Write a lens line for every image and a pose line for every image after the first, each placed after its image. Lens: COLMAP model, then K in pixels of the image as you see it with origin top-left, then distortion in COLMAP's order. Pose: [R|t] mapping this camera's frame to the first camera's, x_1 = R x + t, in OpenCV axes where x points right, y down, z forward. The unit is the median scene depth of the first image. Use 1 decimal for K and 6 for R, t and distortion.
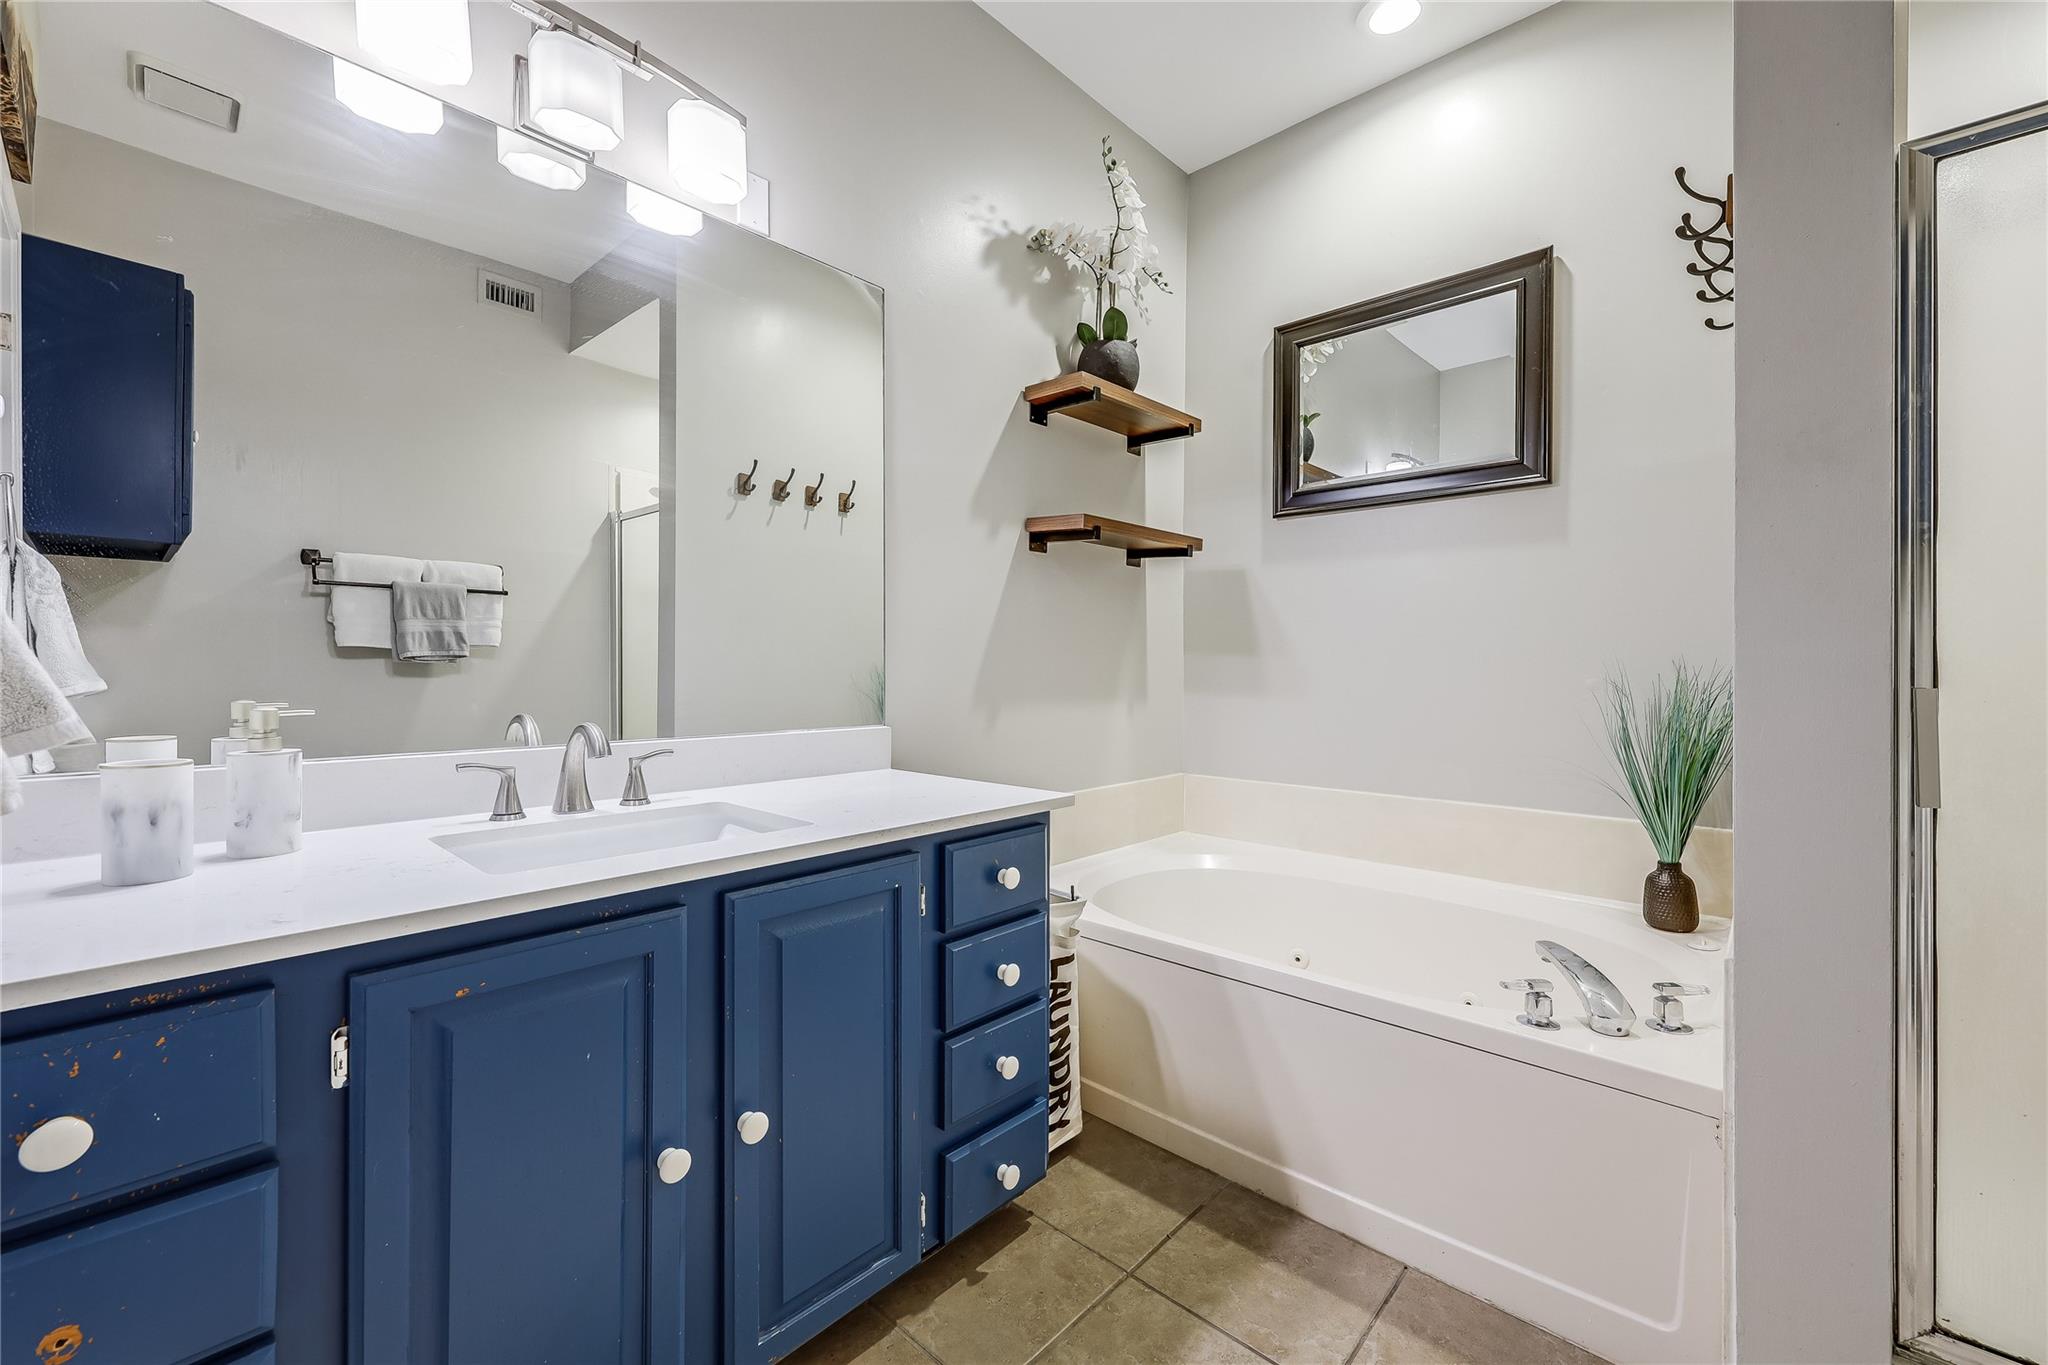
lens RADIAL K [[836.7, 0, 1025.3], [0, 836.7, 668.5], [0, 0, 1]] dist [0.000142, -0.000742]
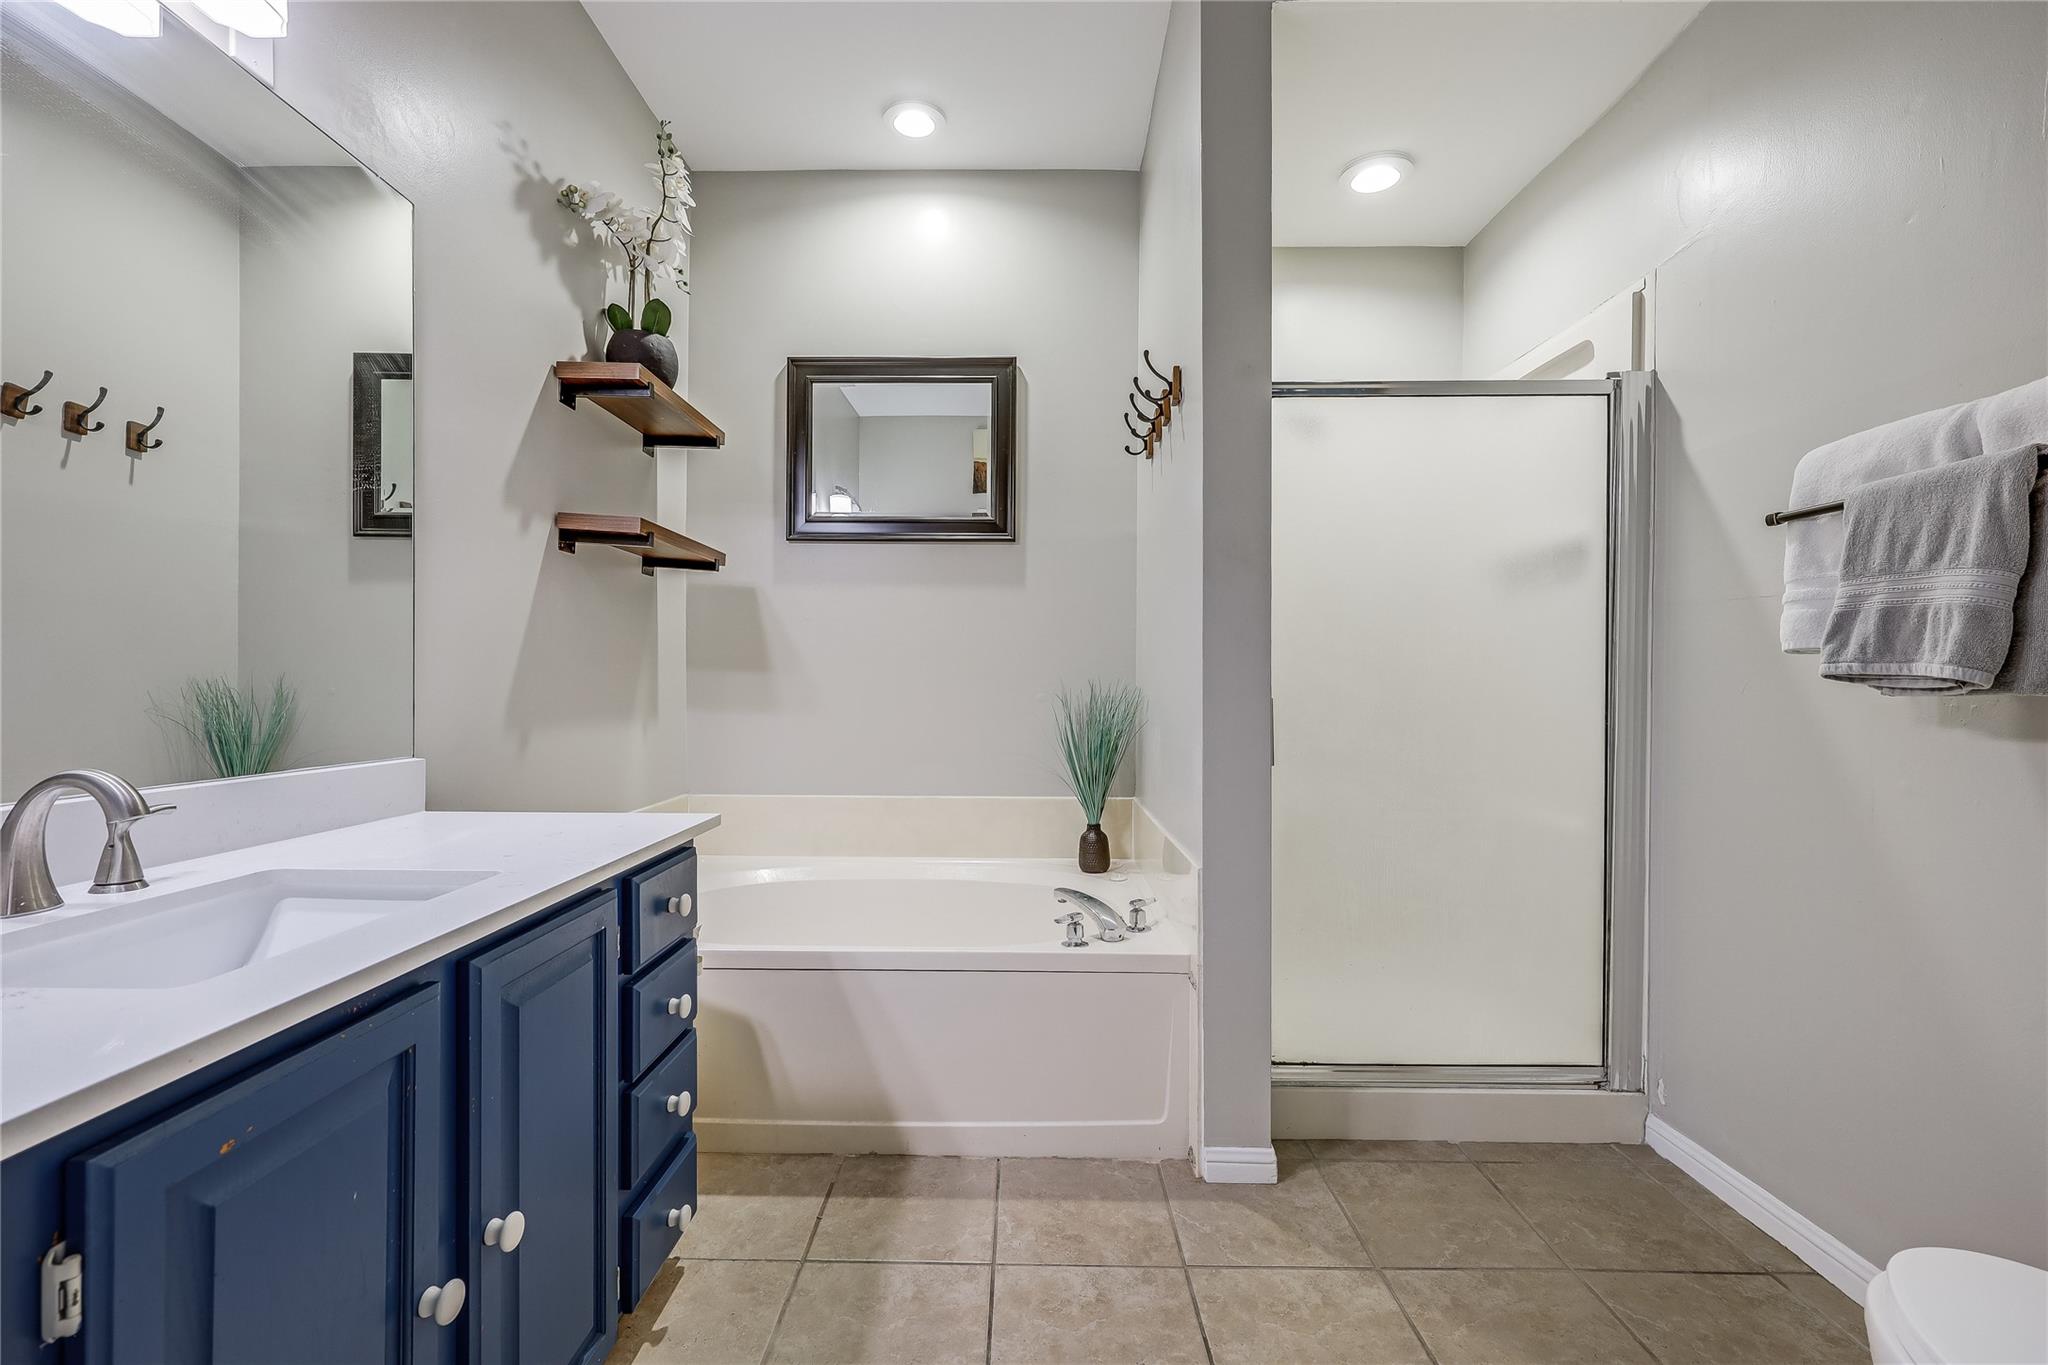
lens RADIAL K [[874.8, 0, 1032.1], [0, 874.8, 684.1], [0, 0, 1]] dist [0.001231, -0.000770]
pose [[0.732531, 0.001429, 0.680732, -0.353243], [-0.001649, 0.999999, -0.000326, -0.002677], [-0.680732, -0.000884, 0.732532, -0.003080]]
